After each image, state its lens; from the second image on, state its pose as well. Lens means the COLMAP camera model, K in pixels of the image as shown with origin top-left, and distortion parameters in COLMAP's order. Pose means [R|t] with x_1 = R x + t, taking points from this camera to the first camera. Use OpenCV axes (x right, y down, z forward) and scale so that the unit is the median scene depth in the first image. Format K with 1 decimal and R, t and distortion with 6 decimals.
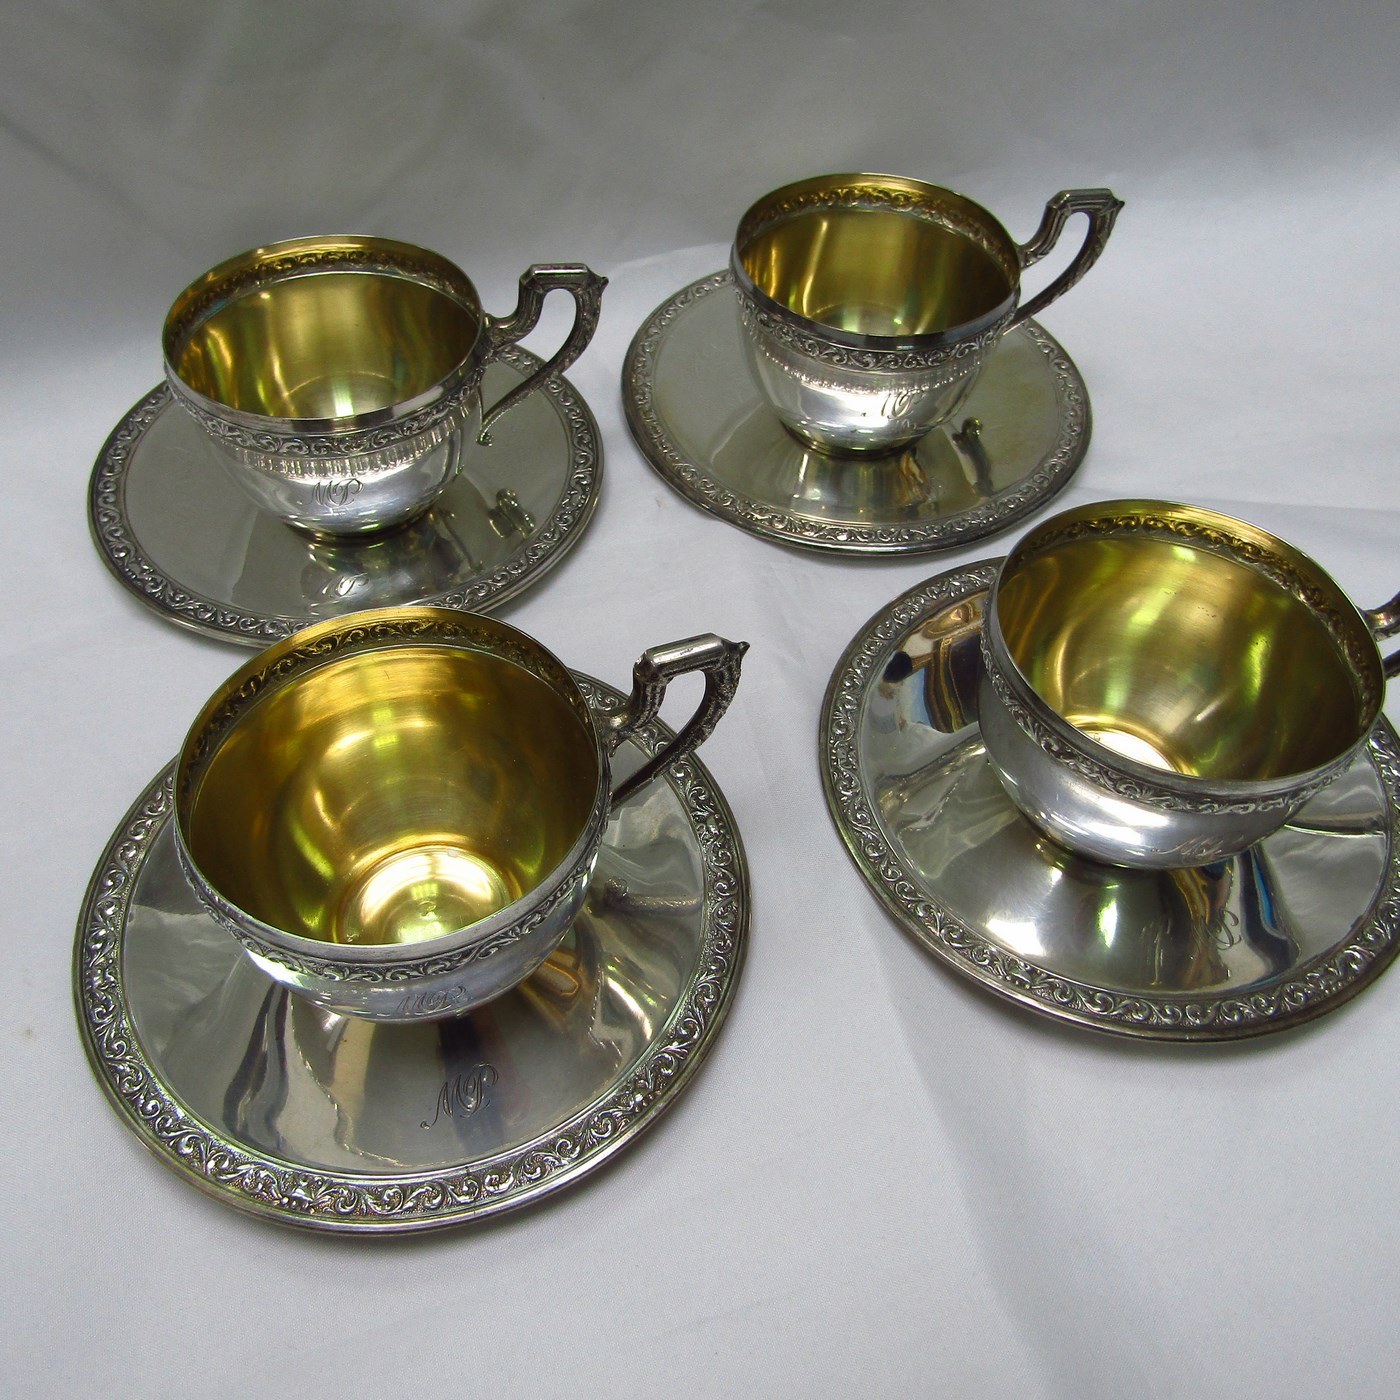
lens RADIAL K [[1322.1, 0, 696.4], [0, 1322.1, 701.5], [0, 0, 1]] dist [-0.009269, 0.000000]
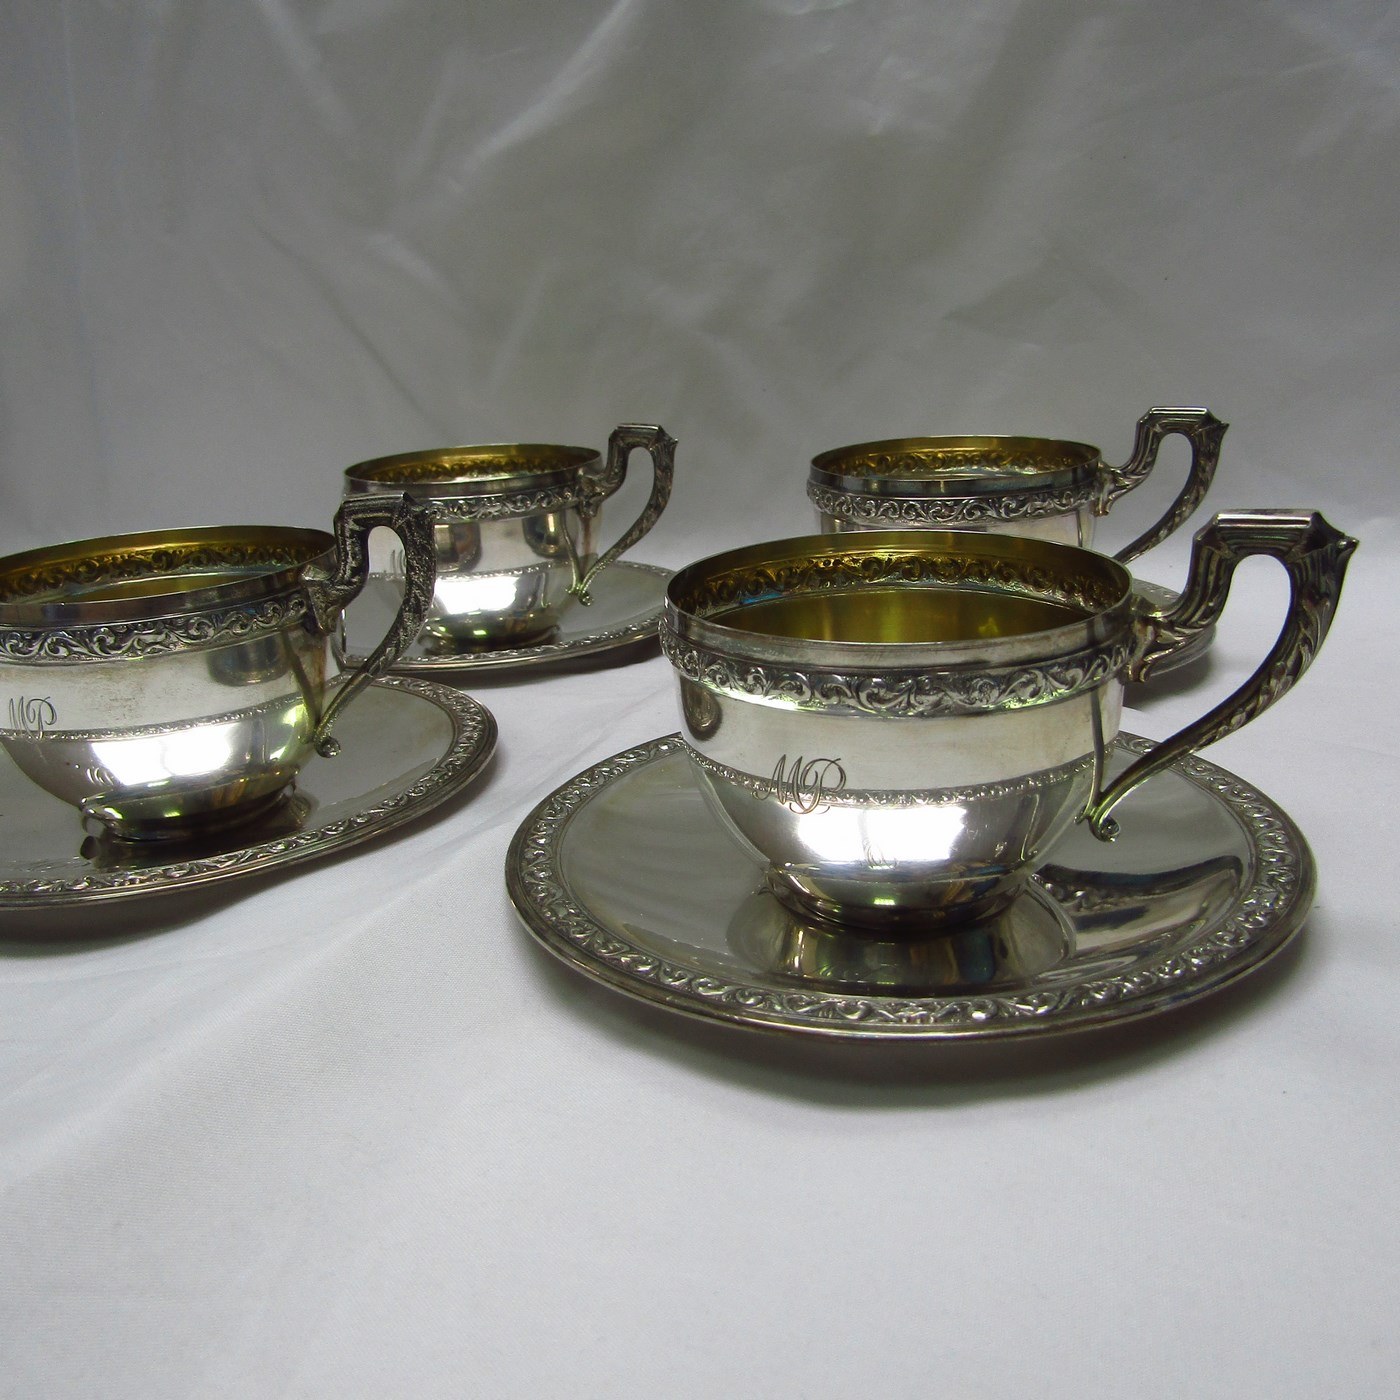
lens RADIAL K [[1322.1, 0, 704.4], [0, 1322.1, 698.5], [0, 0, 1]] dist [-0.009269, 0.000000]
pose [[0.825715, 0.100357, -0.555088, 0.639989], [-0.378263, 0.828516, -0.412890, 0.340491], [0.418463, 0.550899, 0.722080, 0.340533]]
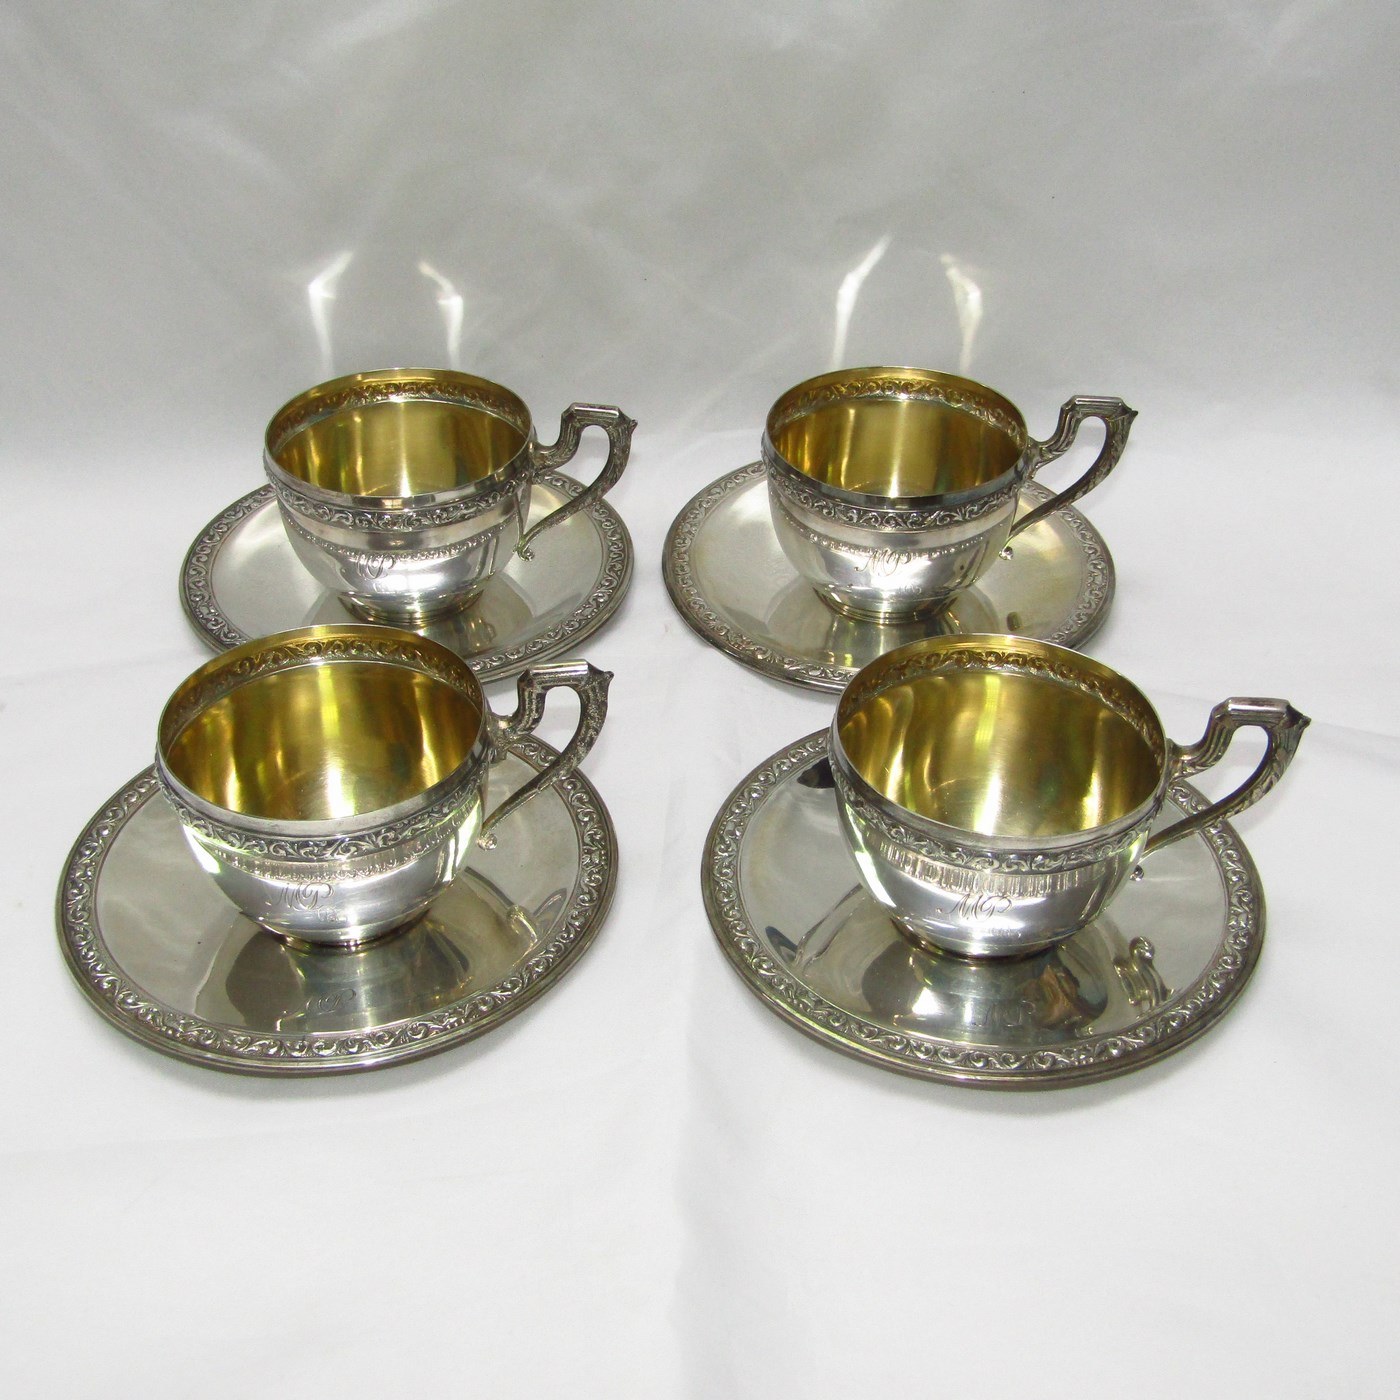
lens RADIAL K [[1965.7, 0, 699.4], [0, 1965.7, 706.3], [0, 0, 1]] dist [-0.008894, 0.000000]
pose [[0.964653, 0.133448, -0.227235, 0.436239], [-0.184157, 0.958171, -0.219077, 0.302845], [0.188495, 0.253180, 0.948878, -0.591283]]
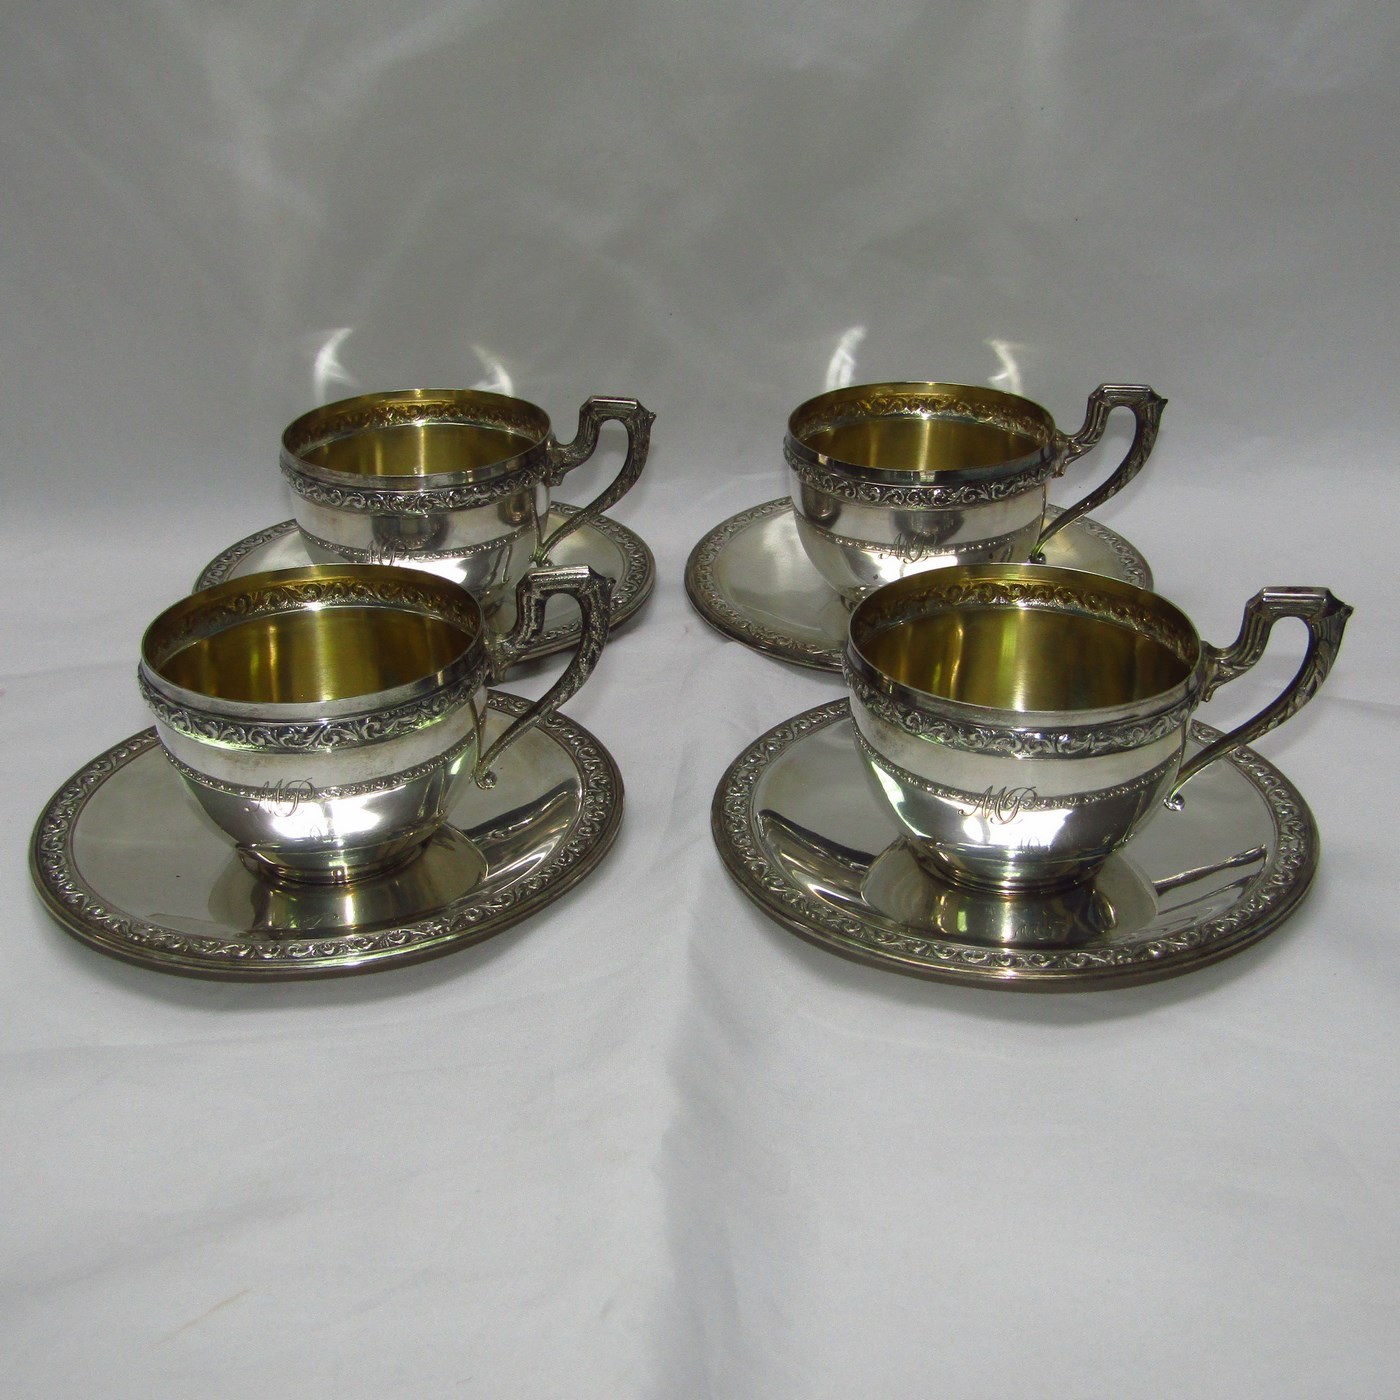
lens RADIAL K [[1965.7, 0, 699.5], [0, 1965.7, 710.9], [0, 0, 1]] dist [-0.008894, 0.000000]
pose [[0.954923, 0.087103, -0.283786, 0.503115], [-0.193722, 0.907213, -0.373411, 0.572587], [0.224930, 0.411554, 0.883193, -0.404471]]
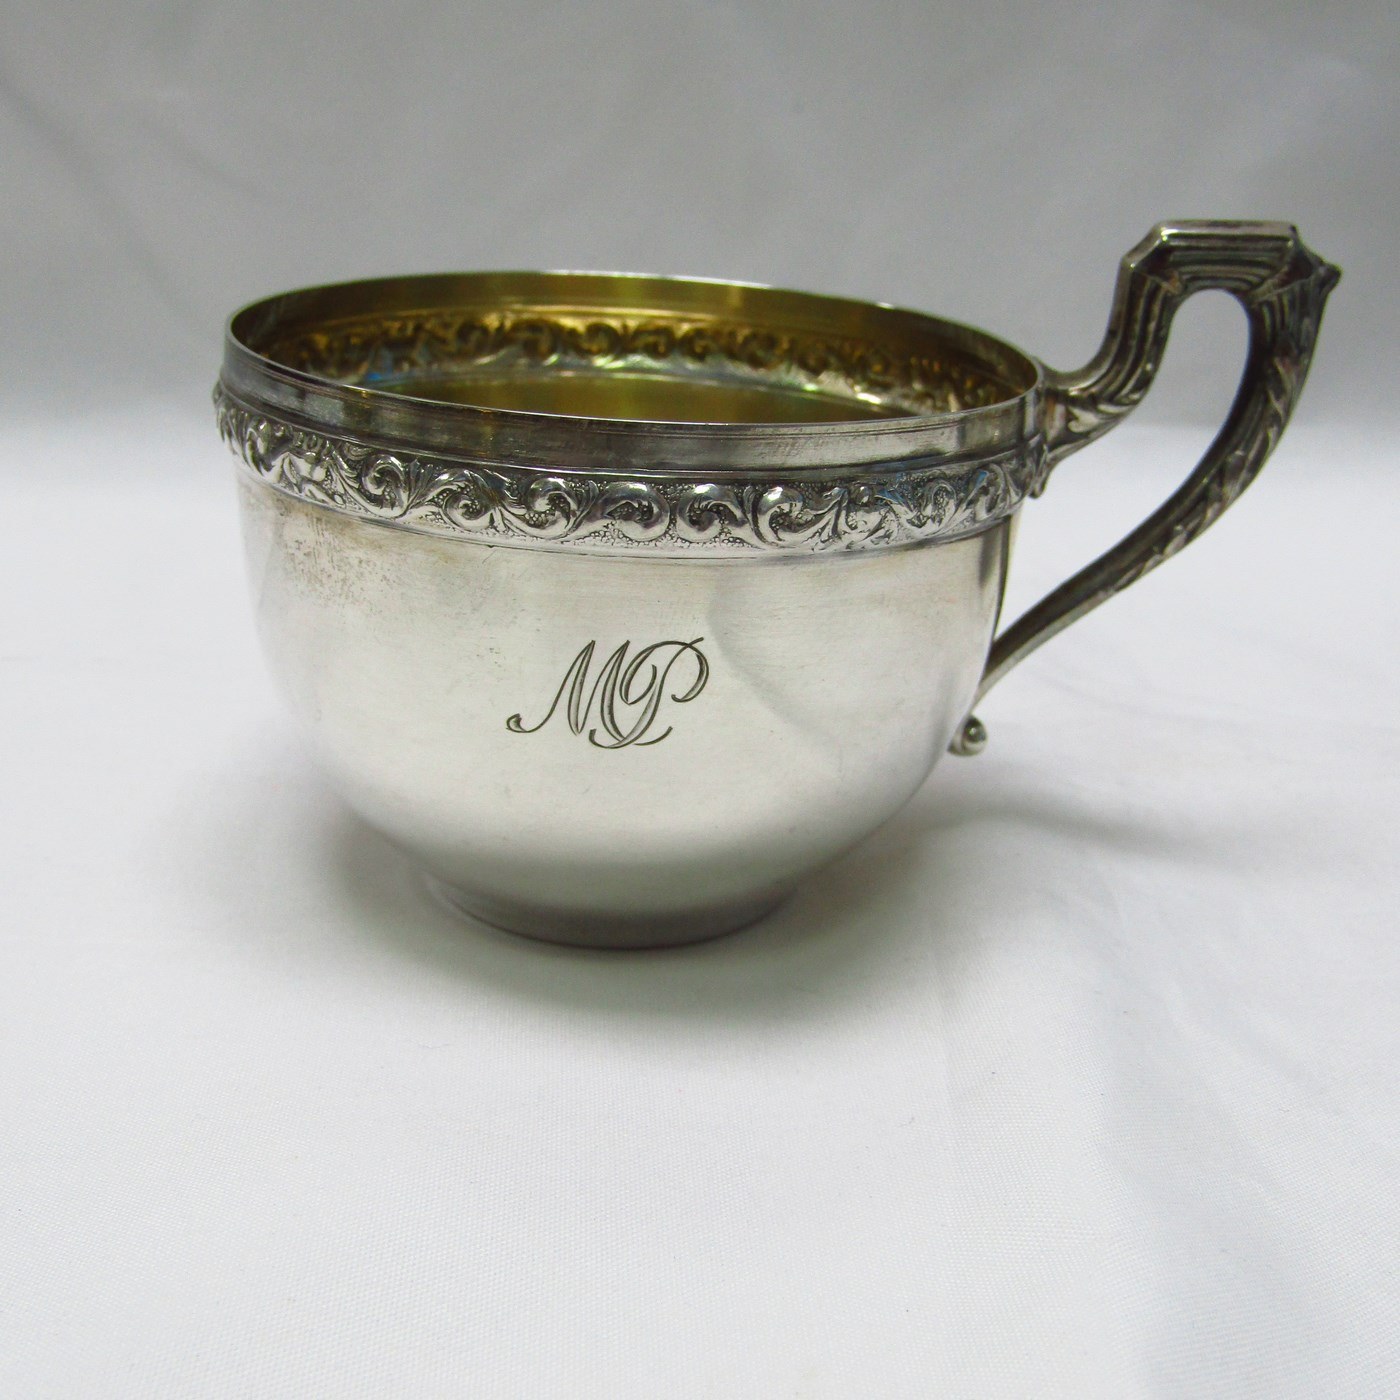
lens RADIAL K [[1996.7, 0, 700.4], [0, 1996.7, 693.1], [0, 0, 1]] dist [-0.024256, 0.000000]
pose [[0.998519, 0.034056, -0.042428, 0.370627], [-0.050984, 0.857923, -0.511242, 0.363981], [0.018989, 0.512648, 0.858389, 0.389116]]
